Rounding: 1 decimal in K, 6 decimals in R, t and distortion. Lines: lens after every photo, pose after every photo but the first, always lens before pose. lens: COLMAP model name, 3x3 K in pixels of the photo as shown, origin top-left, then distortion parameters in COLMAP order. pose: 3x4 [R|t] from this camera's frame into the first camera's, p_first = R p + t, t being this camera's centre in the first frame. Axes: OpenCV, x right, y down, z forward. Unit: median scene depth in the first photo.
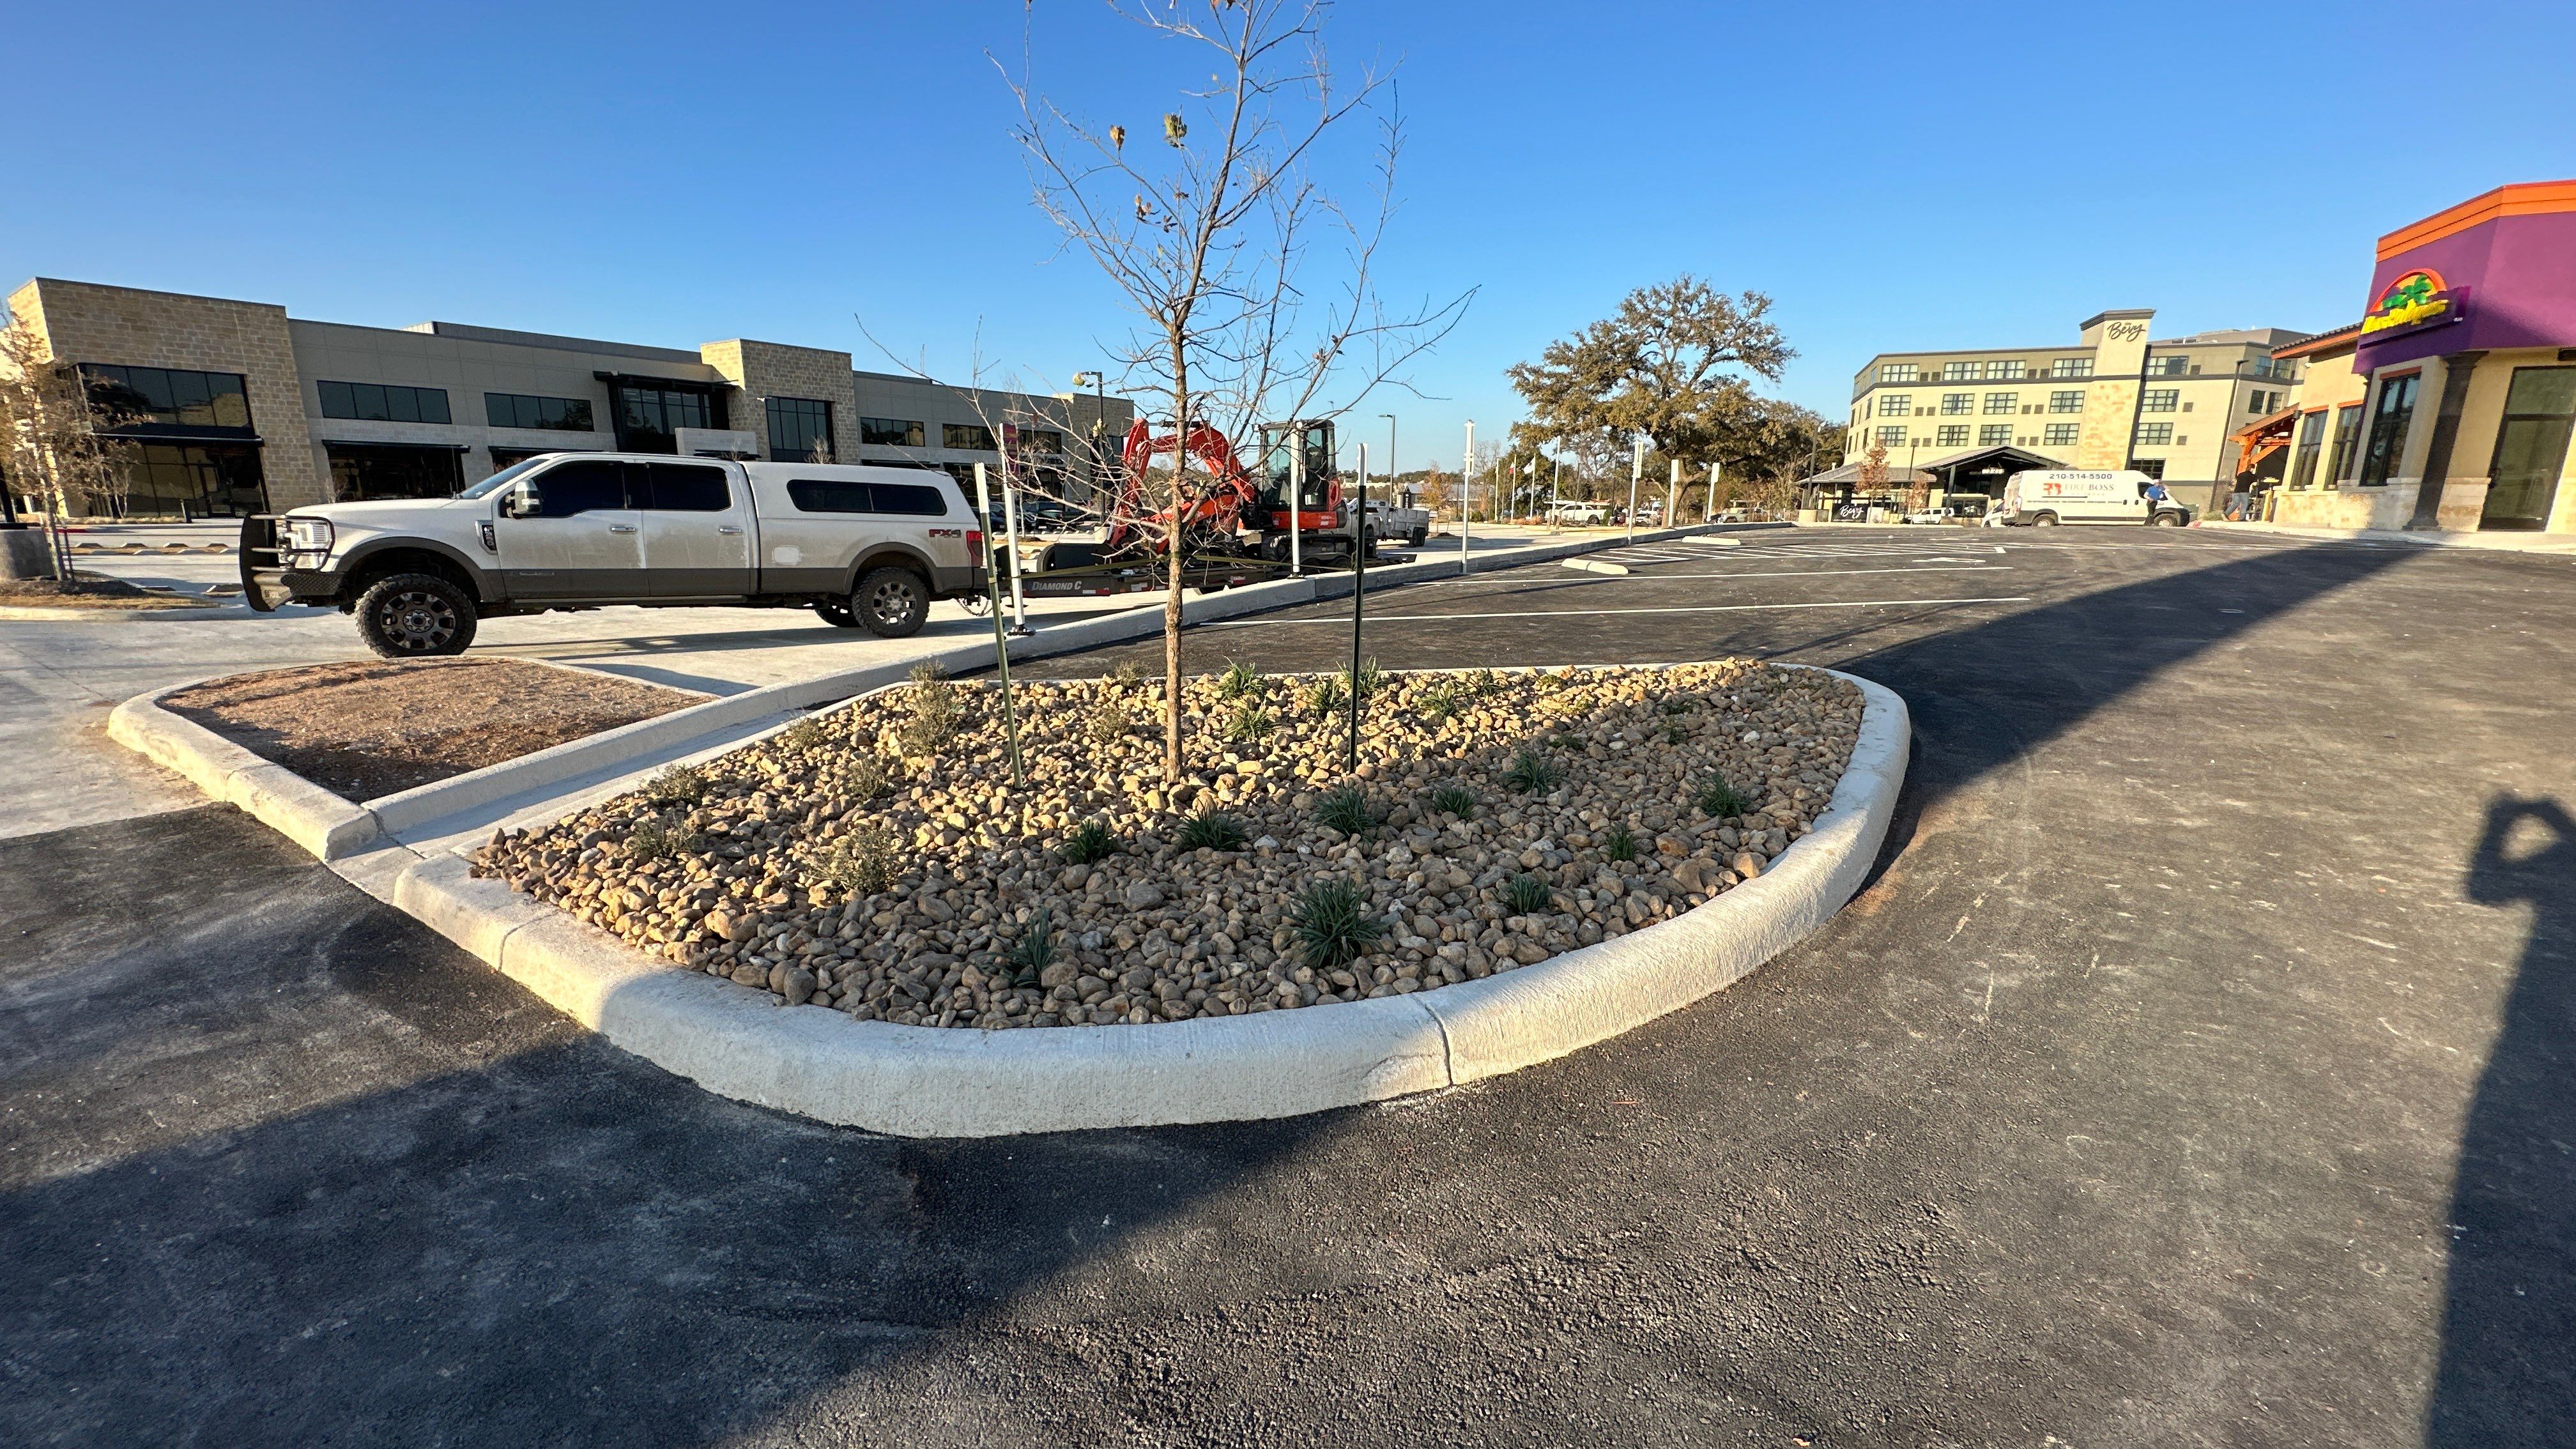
lens RADIAL K [[1024.6, 0, 1288.0], [0, 1024.6, 724.5], [0, 0, 1]] dist [-0.001829, 0.000026]
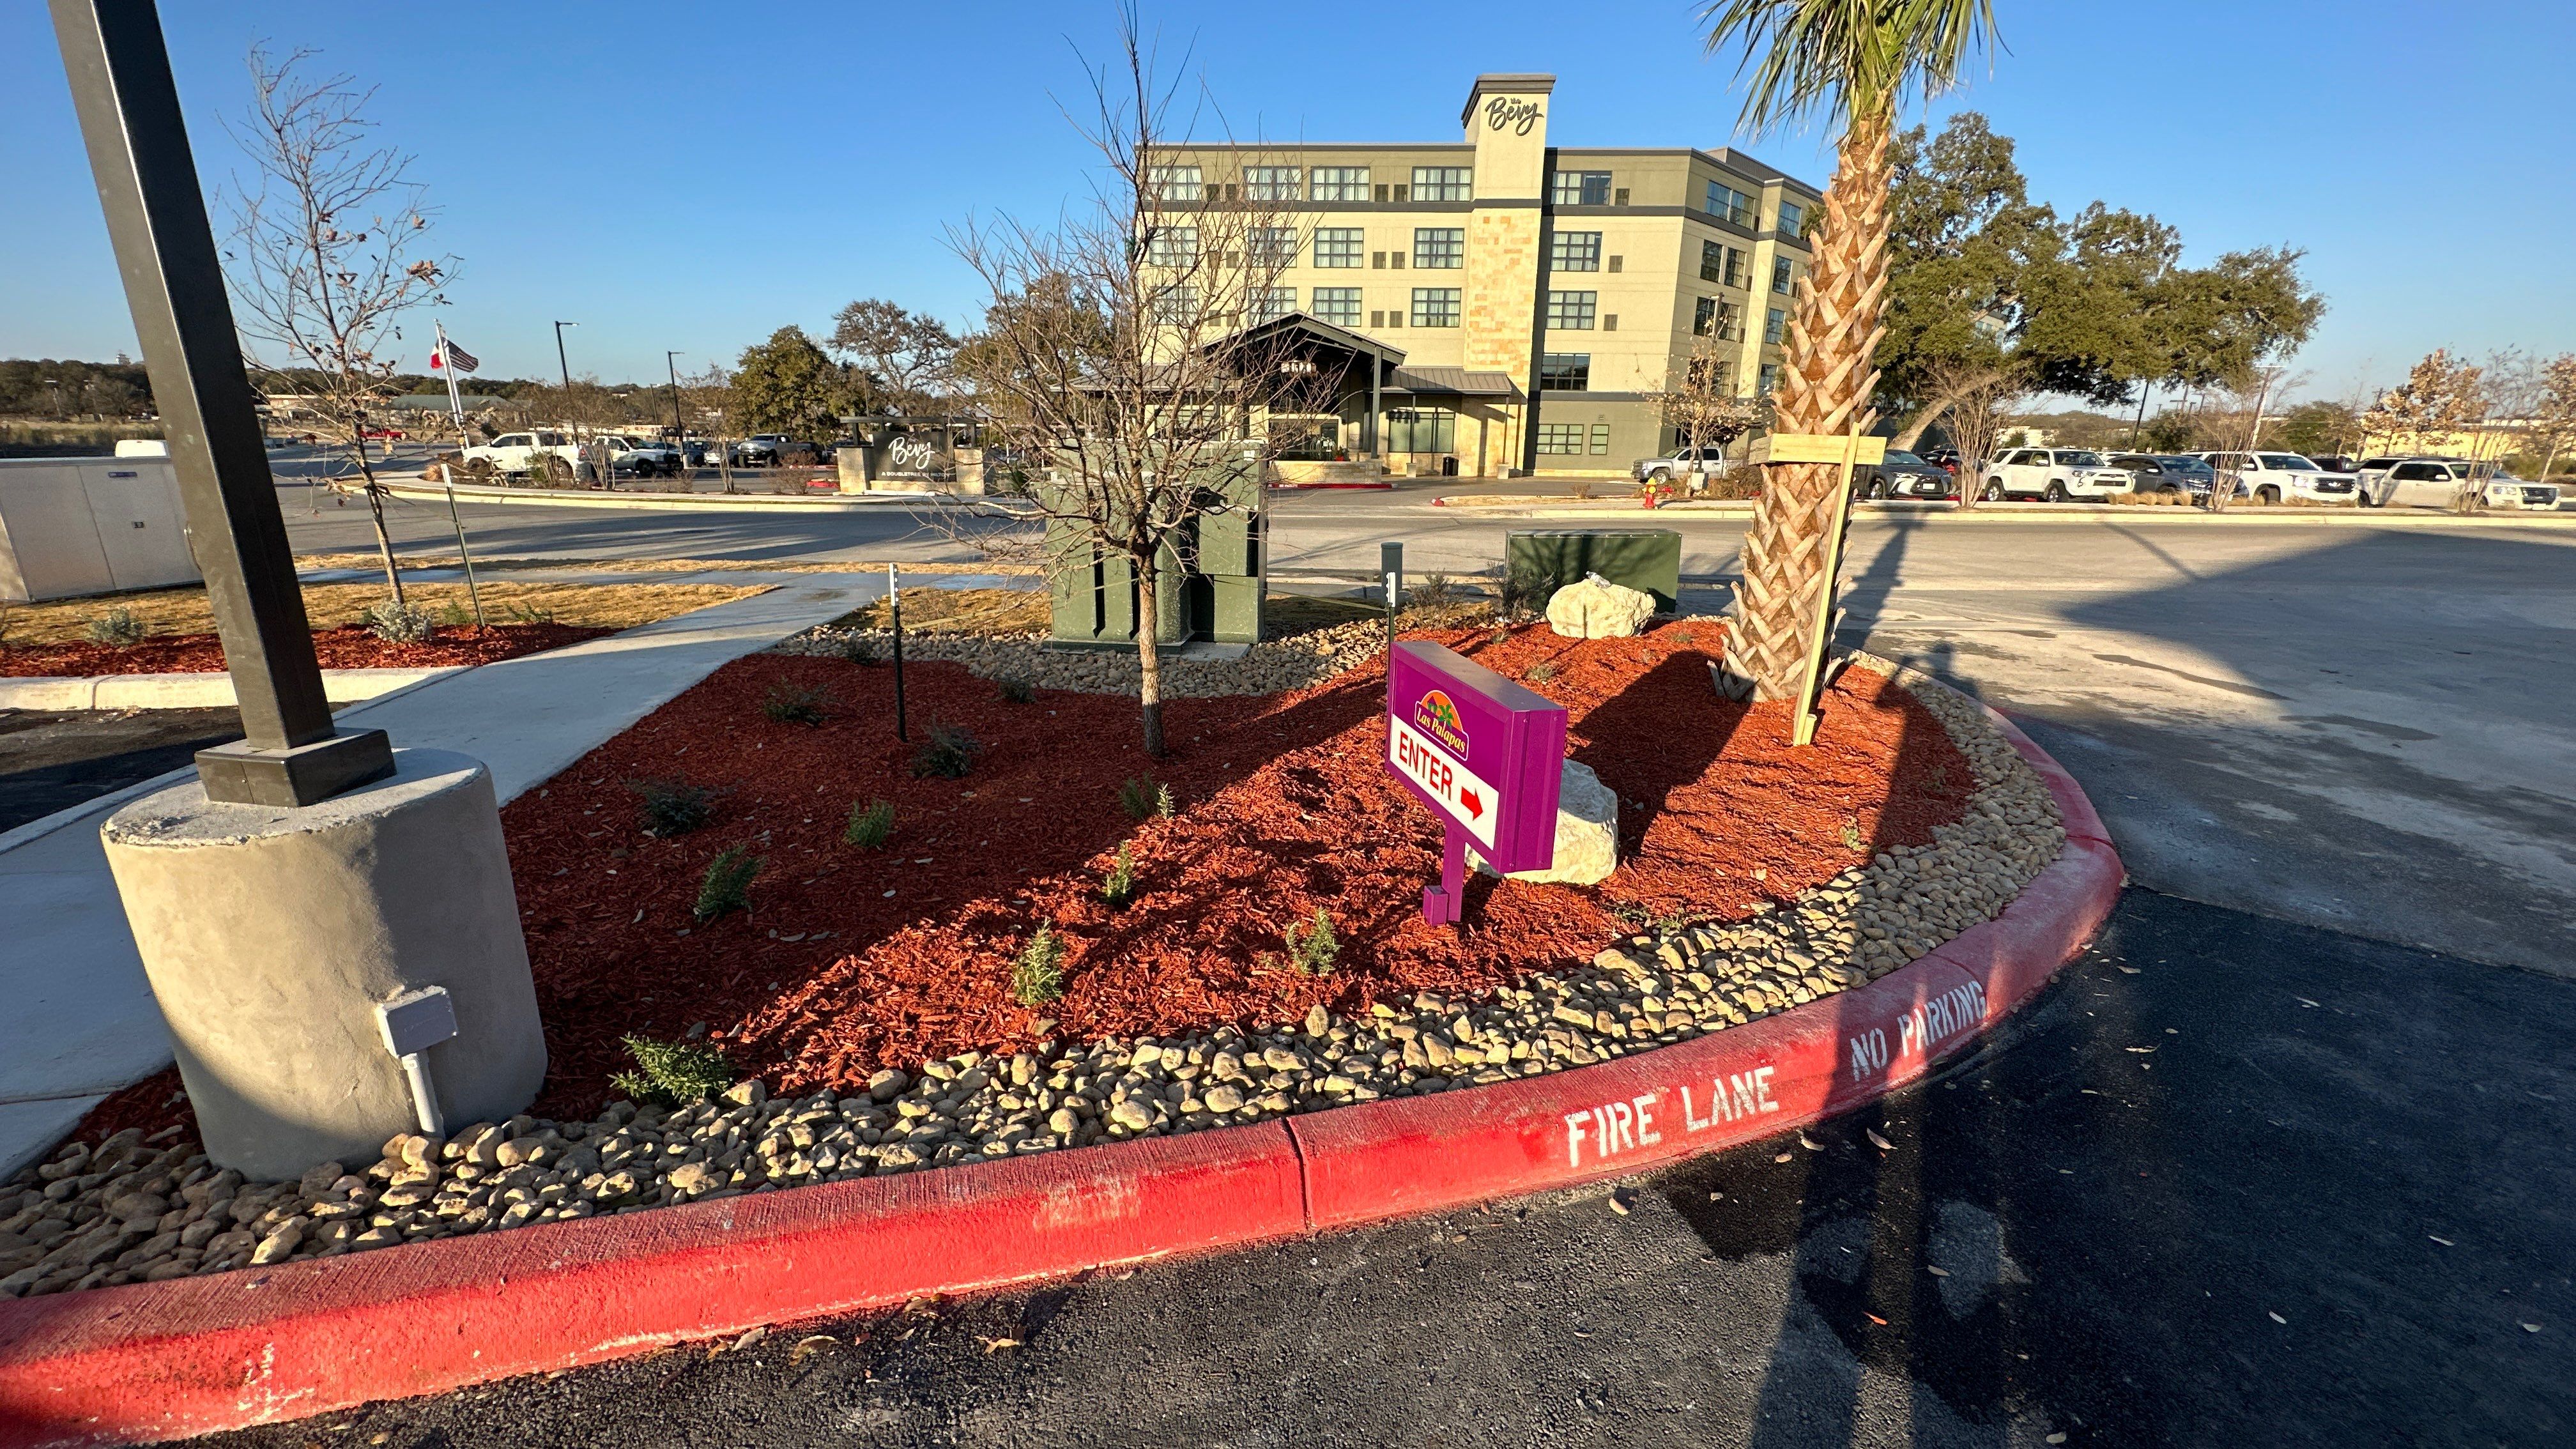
lens RADIAL K [[985.4, 0, 1301.2], [0, 985.4, 694.5], [0, 0, 1]] dist [0.019285, -0.019793]
pose [[0.941859, -0.089337, 0.323916, 0.498801], [0.069311, 0.994930, 0.072867, -0.117032], [-0.328783, -0.046180, 0.943276, 0.507290]]
